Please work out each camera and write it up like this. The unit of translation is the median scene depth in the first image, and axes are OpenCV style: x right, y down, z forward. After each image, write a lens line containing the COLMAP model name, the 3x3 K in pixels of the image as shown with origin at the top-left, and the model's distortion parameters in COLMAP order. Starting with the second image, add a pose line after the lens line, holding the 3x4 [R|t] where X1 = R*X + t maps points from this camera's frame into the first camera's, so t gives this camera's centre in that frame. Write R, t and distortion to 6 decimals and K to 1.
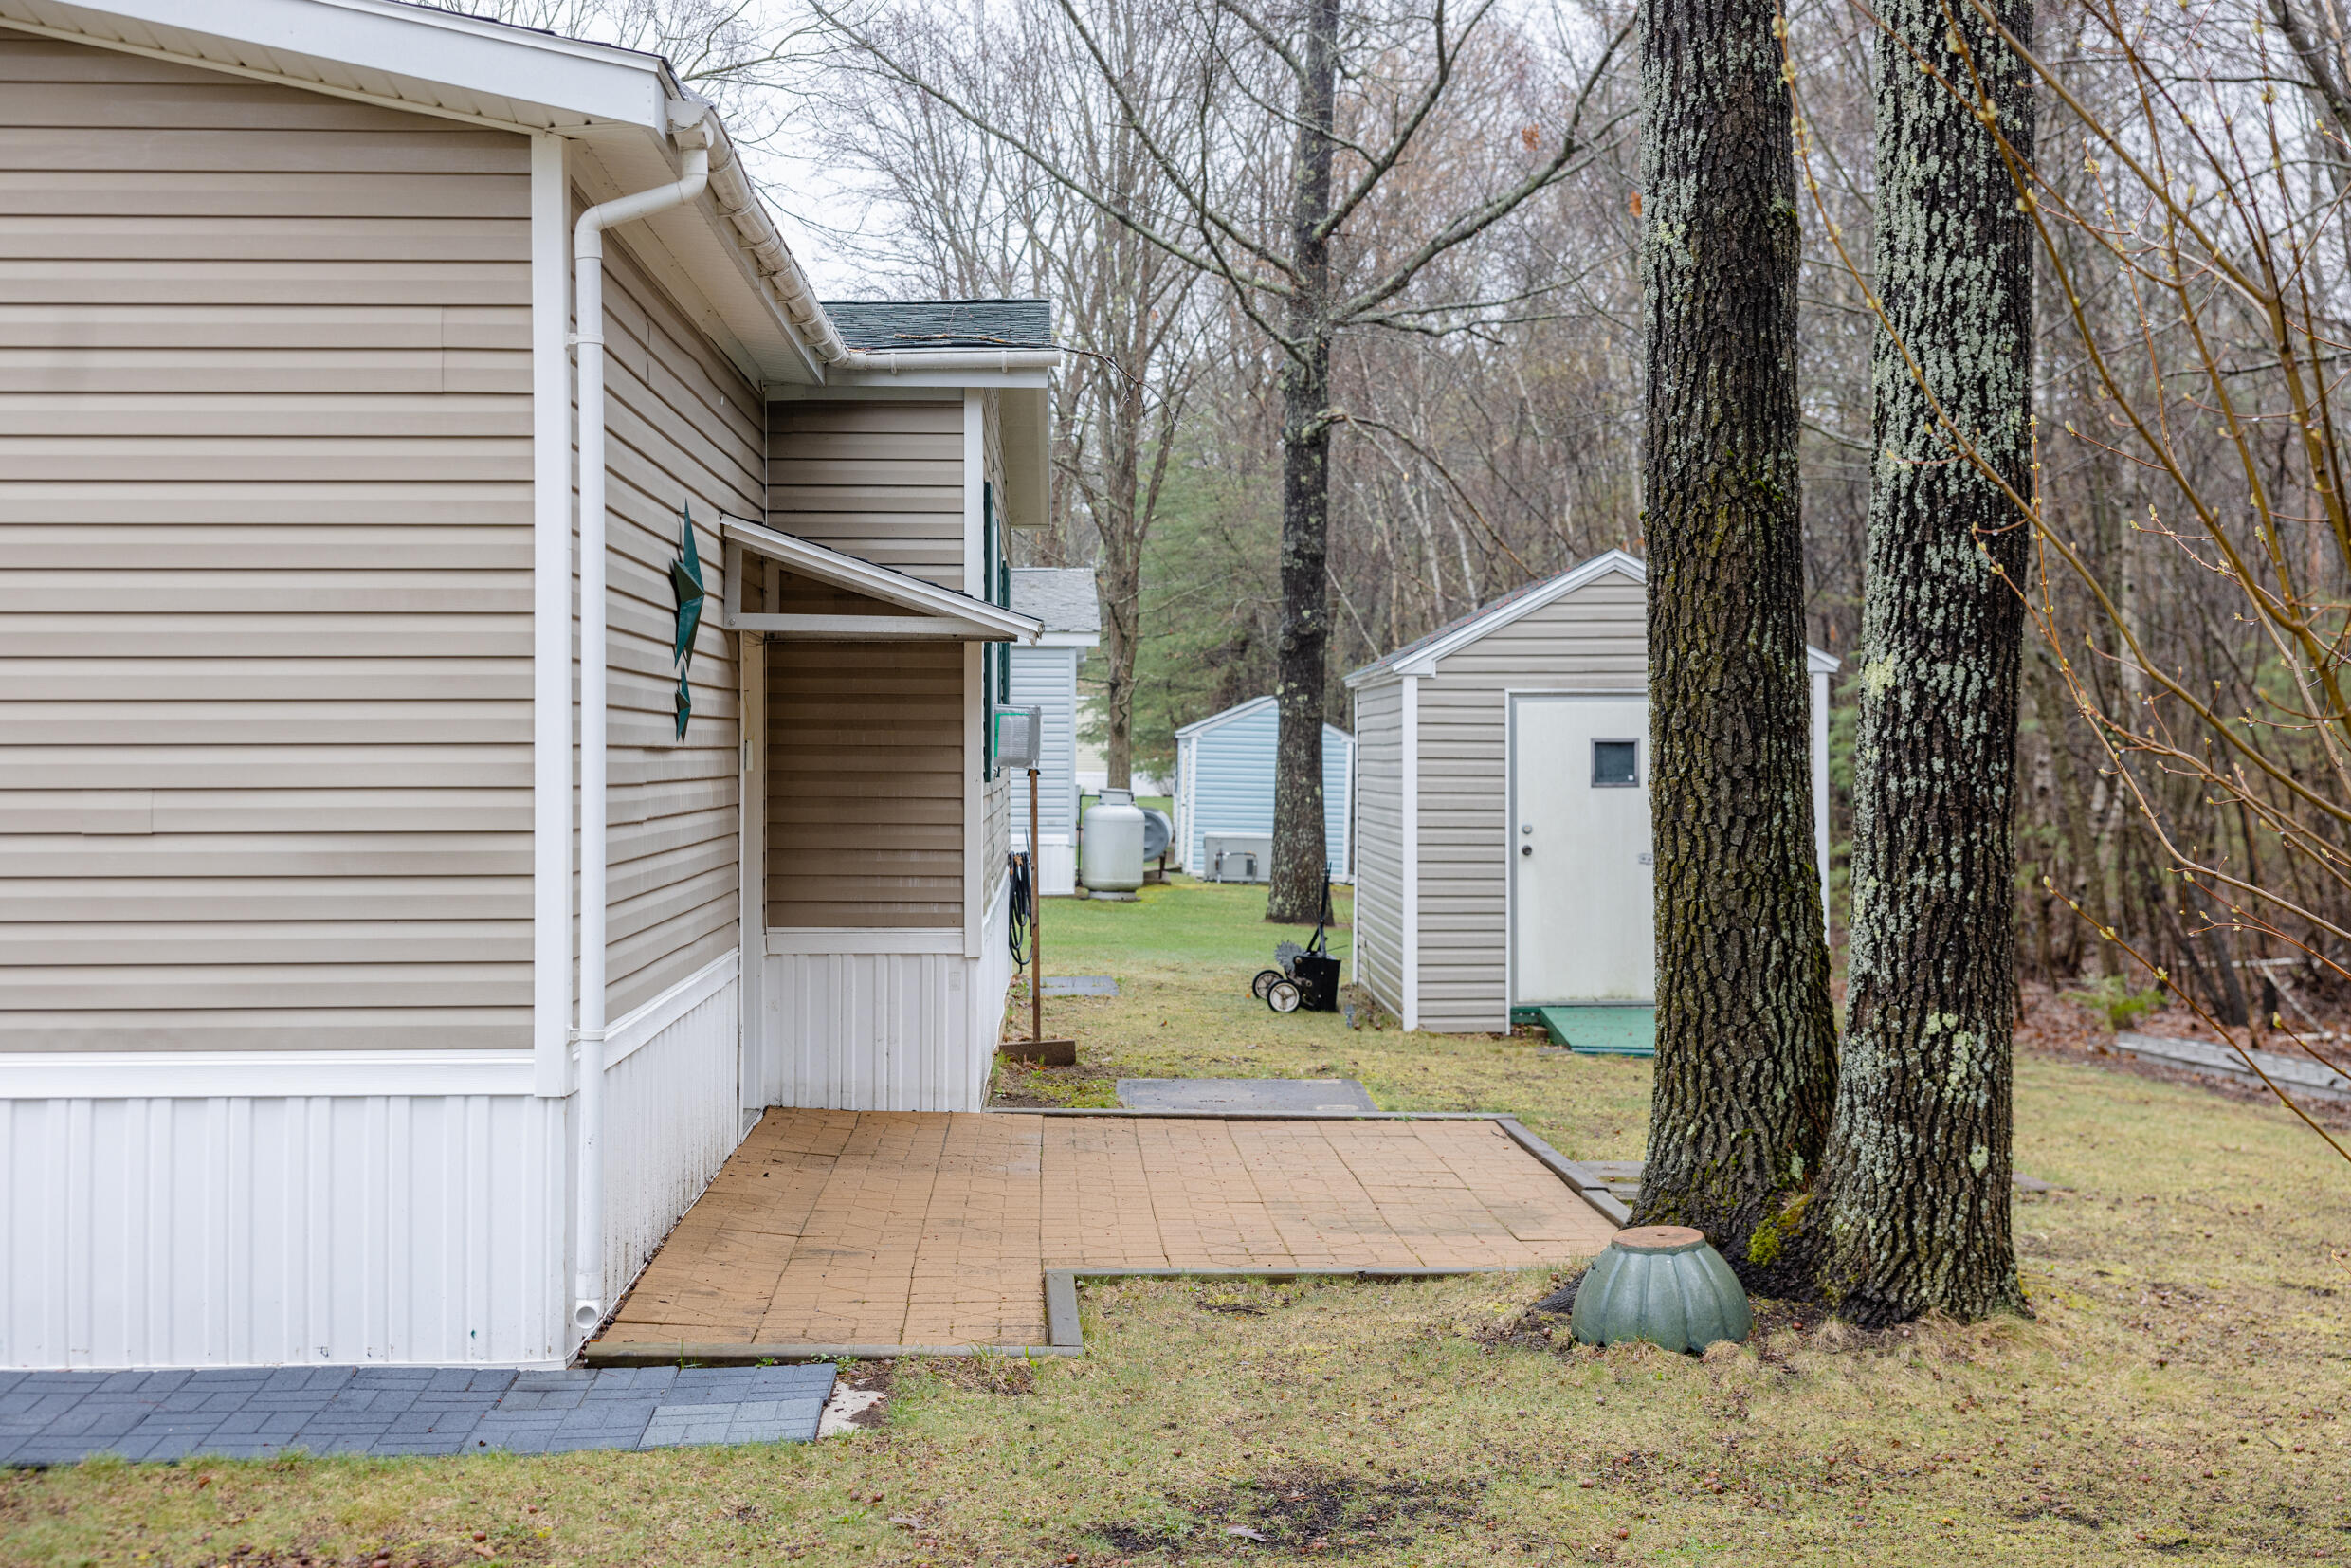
lens RADIAL K [[3071.5, 0, 1174.2], [0, 3071.5, 785.7], [0, 0, 1]] dist [0.003931, 0.000000]
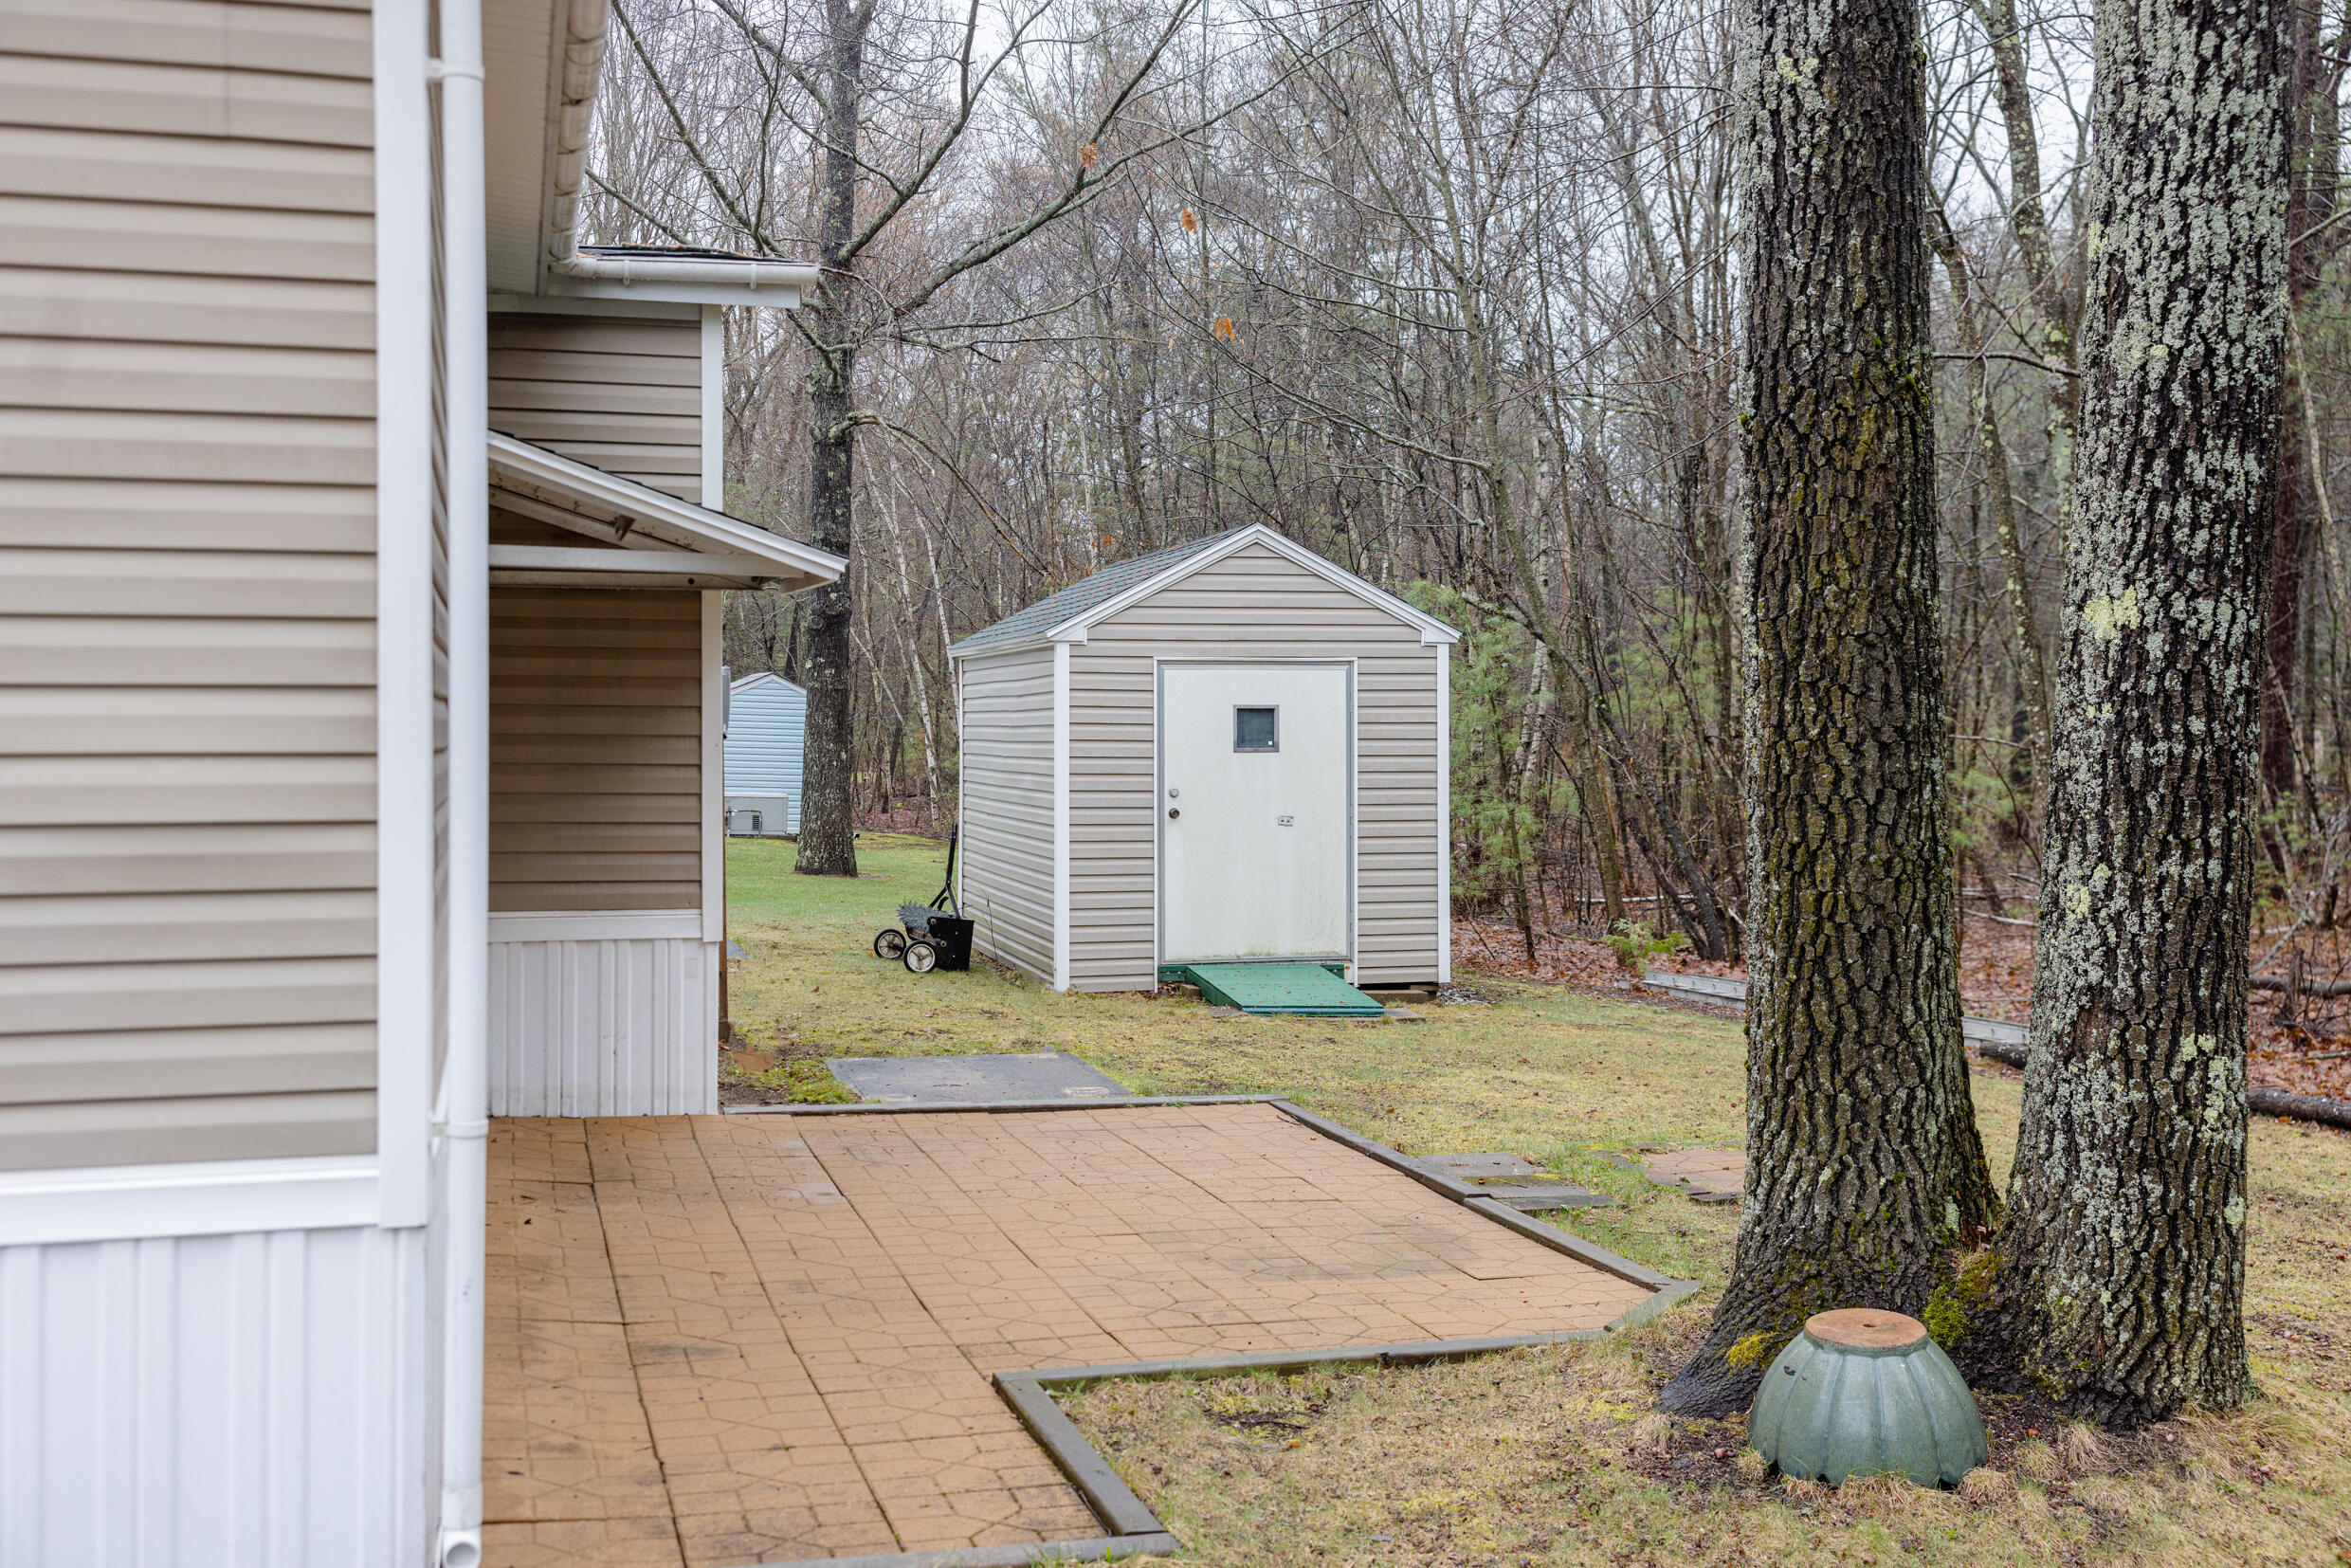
lens RADIAL K [[2419.3, 0, 1176.8], [0, 2419.3, 768.6], [0, 0, 1]] dist [0.009575, 0.000000]
pose [[0.971885, -0.001639, 0.235452, -0.149593], [-0.000142, 0.999972, 0.007547, -0.000220], [-0.235458, -0.007368, 0.971857, 0.419081]]
